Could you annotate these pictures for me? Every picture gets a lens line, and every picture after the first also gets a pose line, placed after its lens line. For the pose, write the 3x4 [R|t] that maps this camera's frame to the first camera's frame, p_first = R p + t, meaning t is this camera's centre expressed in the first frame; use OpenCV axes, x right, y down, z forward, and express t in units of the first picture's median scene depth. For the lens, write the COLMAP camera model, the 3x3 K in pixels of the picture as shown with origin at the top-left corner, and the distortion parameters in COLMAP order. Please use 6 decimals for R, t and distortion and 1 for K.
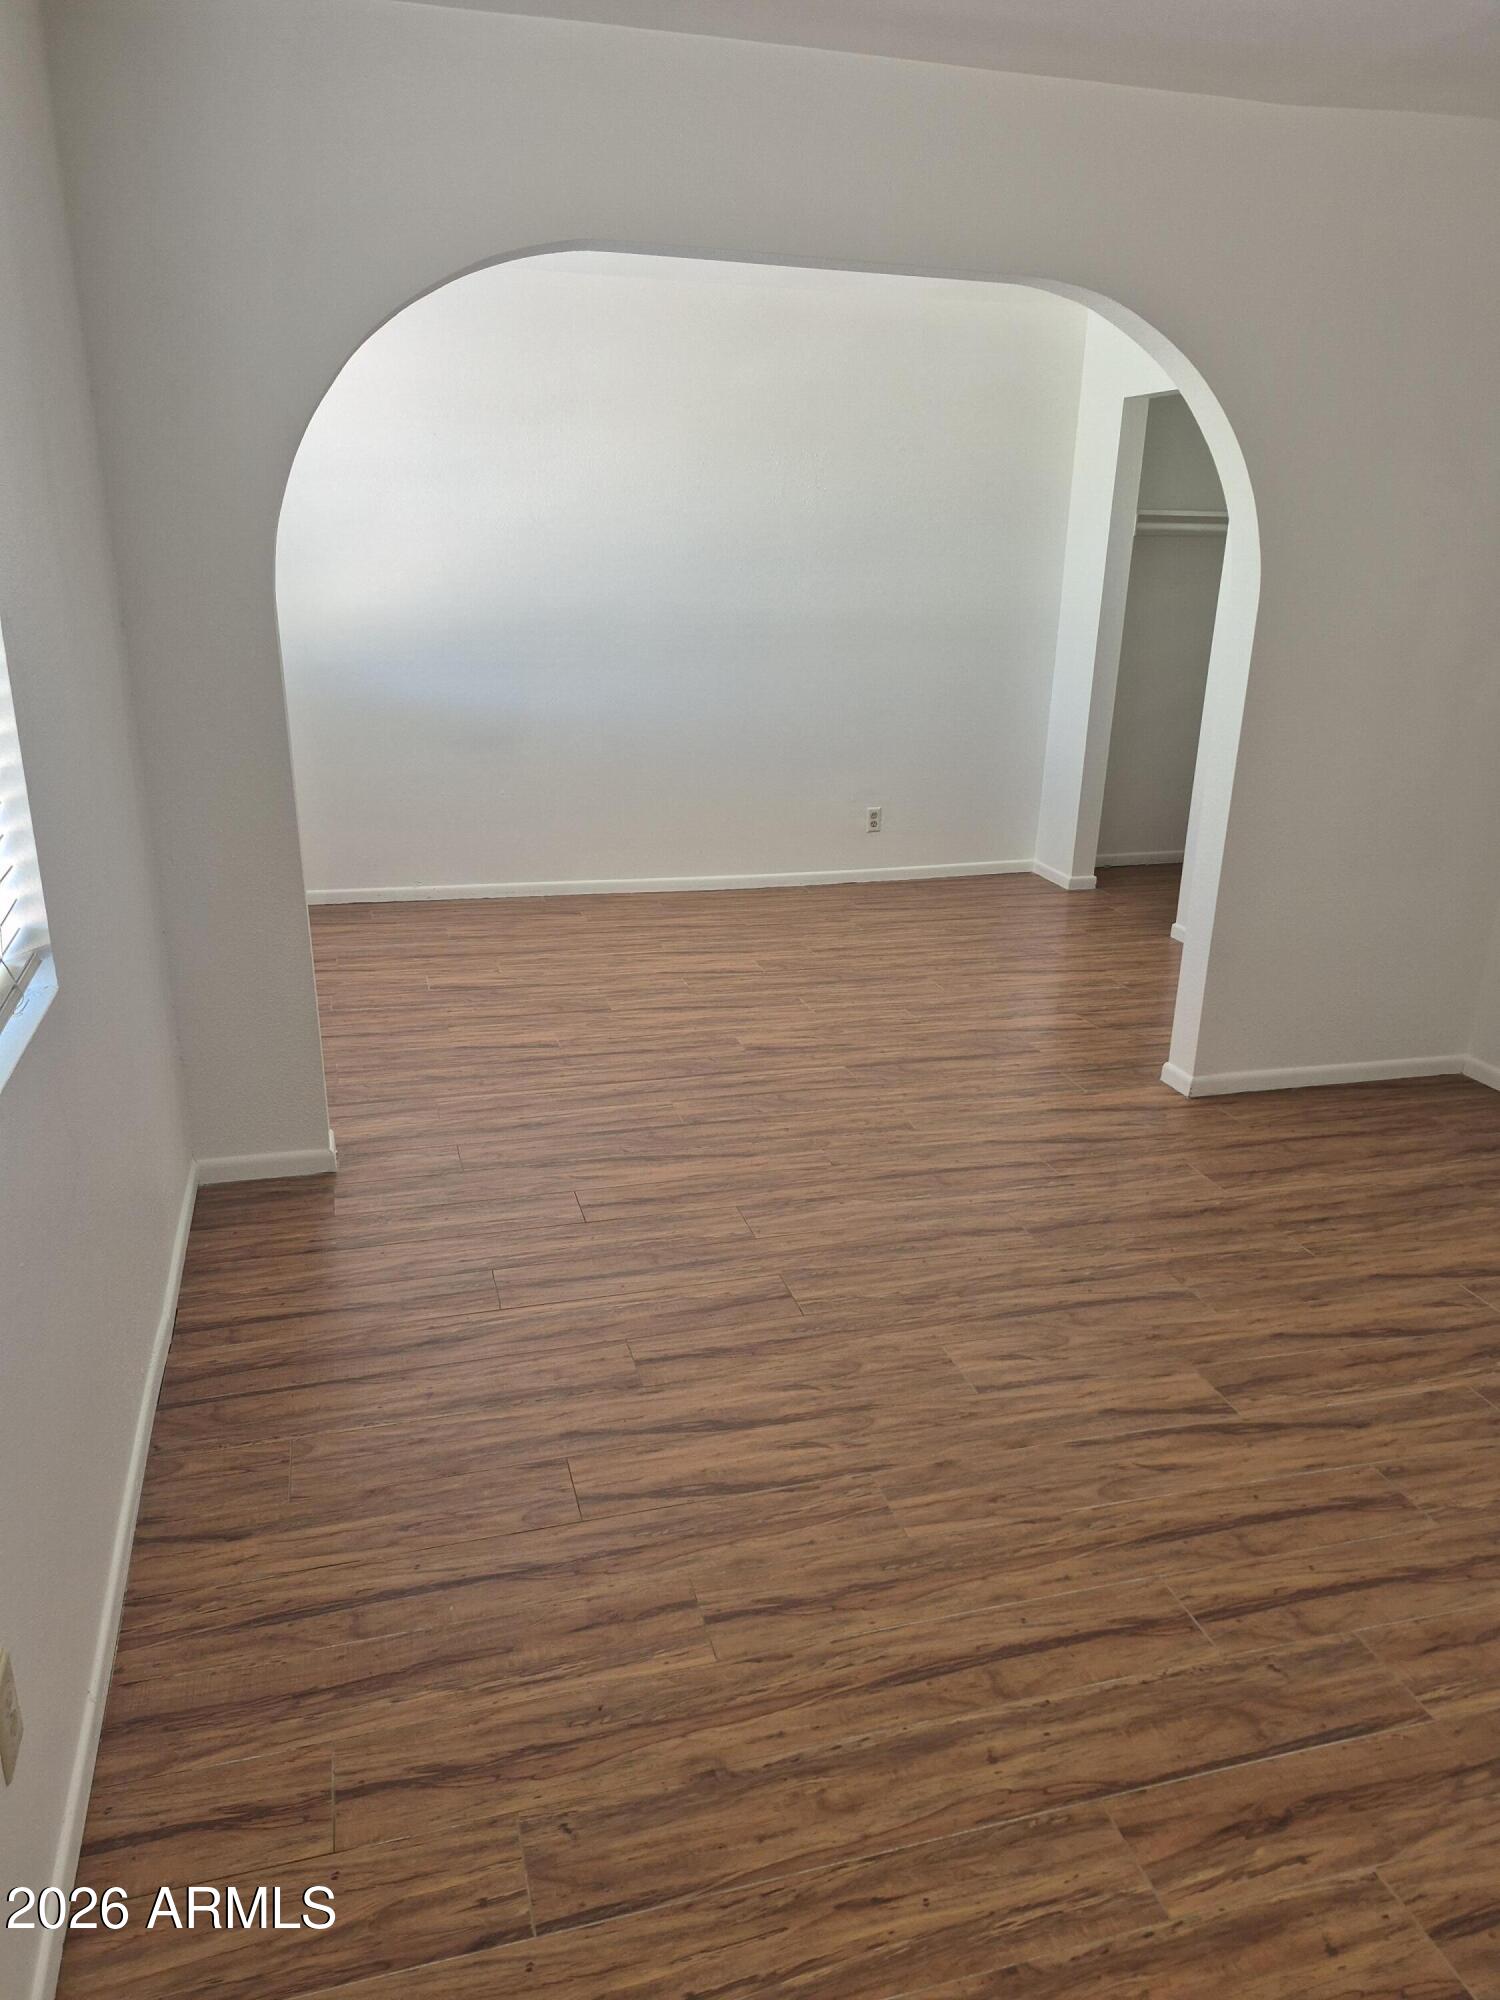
lens RADIAL K [[1347.7, 0, 762.5], [0, 1347.7, 1011.7], [0, 0, 1]] dist [0.098769, -0.131996]
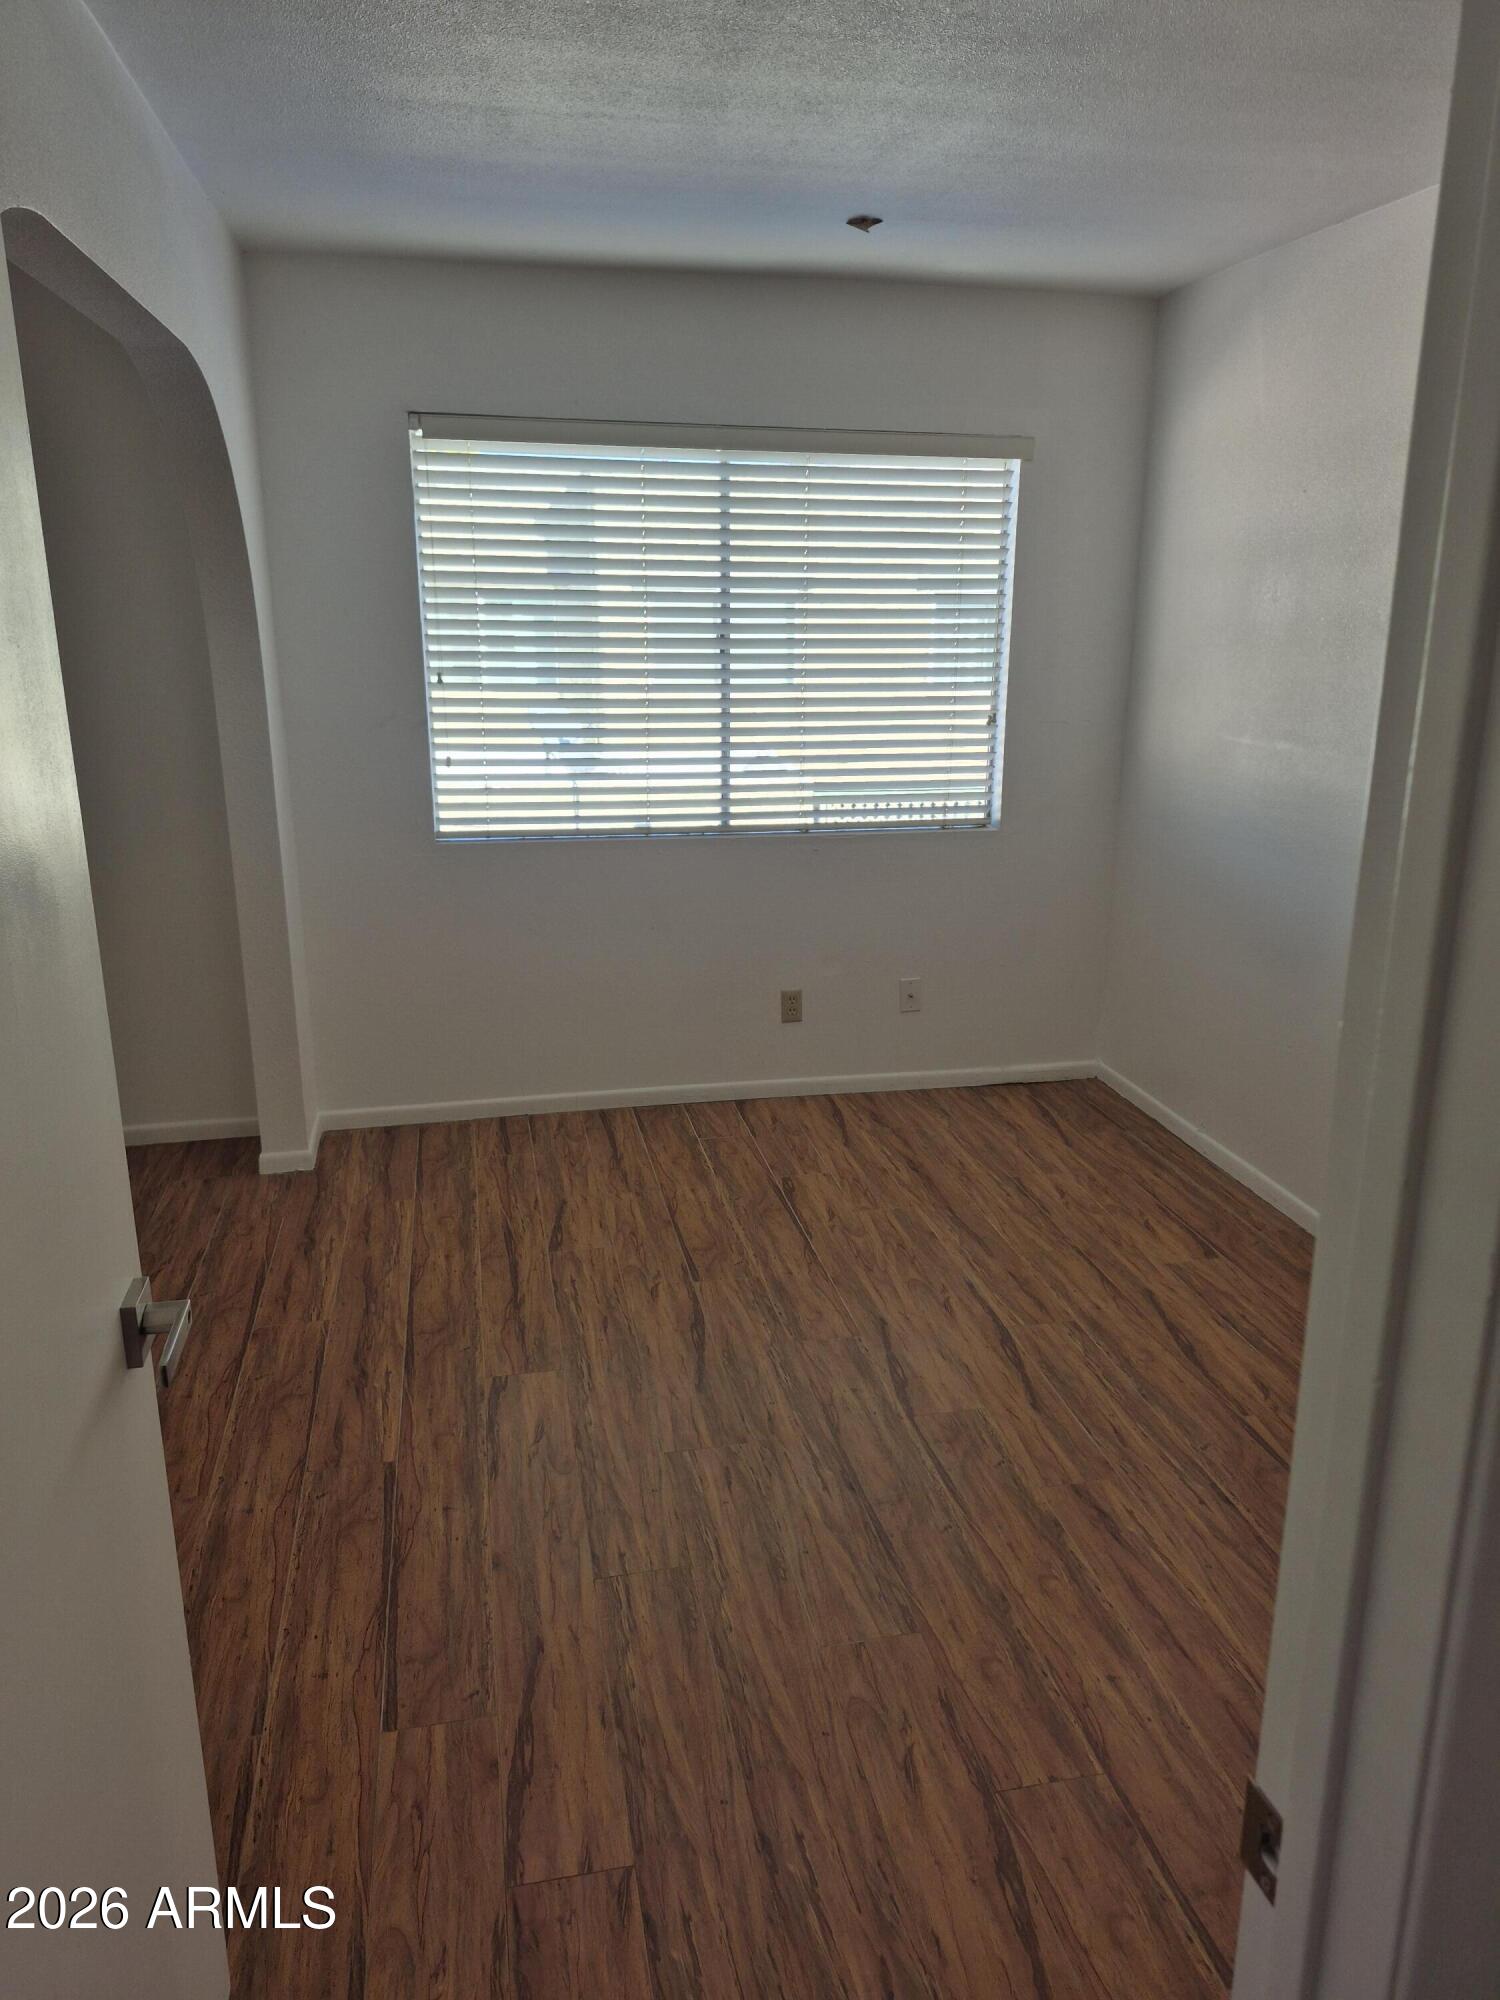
lens RADIAL K [[1347.7, 0, 762.5], [0, 1347.7, 1011.7], [0, 0, 1]] dist [0.098769, -0.131996]
pose [[-0.057536, 0.264452, -0.962681, 0.519052], [-0.334623, 0.903391, 0.268164, -0.322025], [0.940594, 0.337564, 0.036514, 0.909306]]
